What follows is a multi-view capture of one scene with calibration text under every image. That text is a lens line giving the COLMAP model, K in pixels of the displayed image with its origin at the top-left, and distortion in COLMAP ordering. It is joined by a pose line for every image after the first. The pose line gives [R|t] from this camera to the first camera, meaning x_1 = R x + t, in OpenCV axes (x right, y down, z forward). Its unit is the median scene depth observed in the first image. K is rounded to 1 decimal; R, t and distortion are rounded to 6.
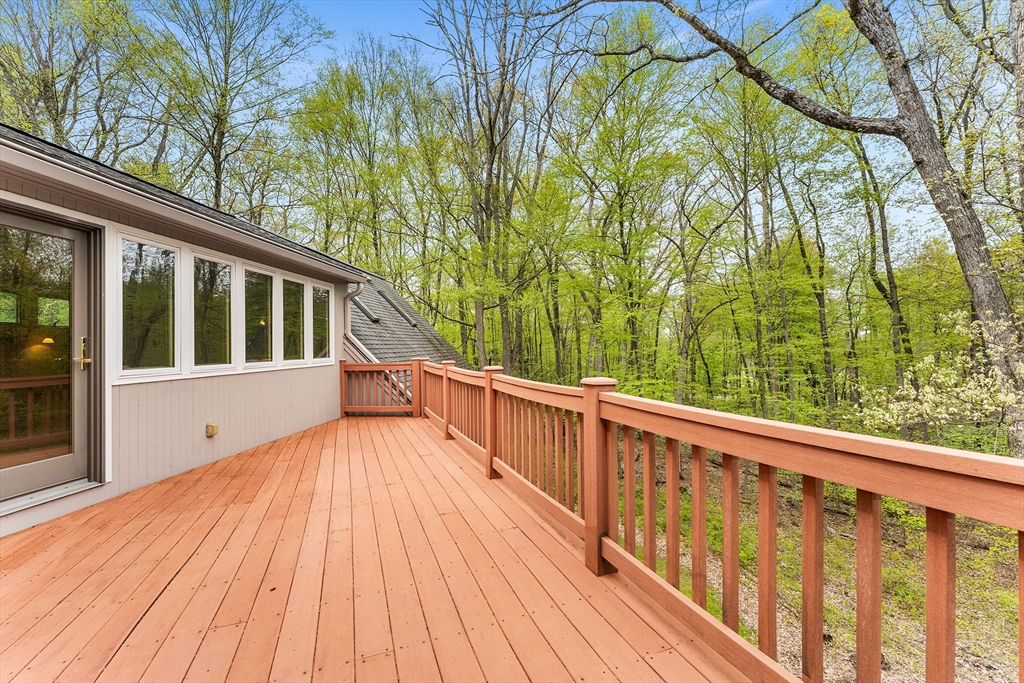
lens RADIAL K [[419.3, 0, 512.2], [0, 419.3, 356.7], [0, 0, 1]] dist [-0.000732, -0.000153]
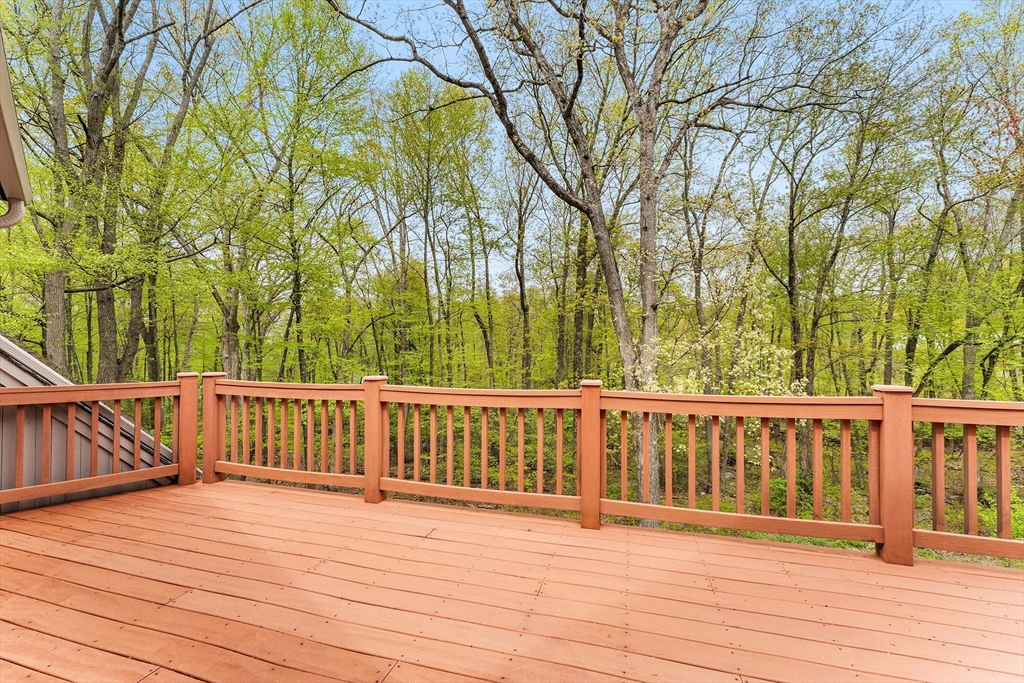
lens RADIAL K [[419.3, 0, 512.2], [0, 419.3, 356.7], [0, 0, 1]] dist [-0.000732, -0.000153]
pose [[0.612076, 0.013755, 0.790679, -0.395746], [0.002691, 0.999807, -0.019475, -0.006473], [-0.790794, 0.014048, 0.611921, 0.337506]]
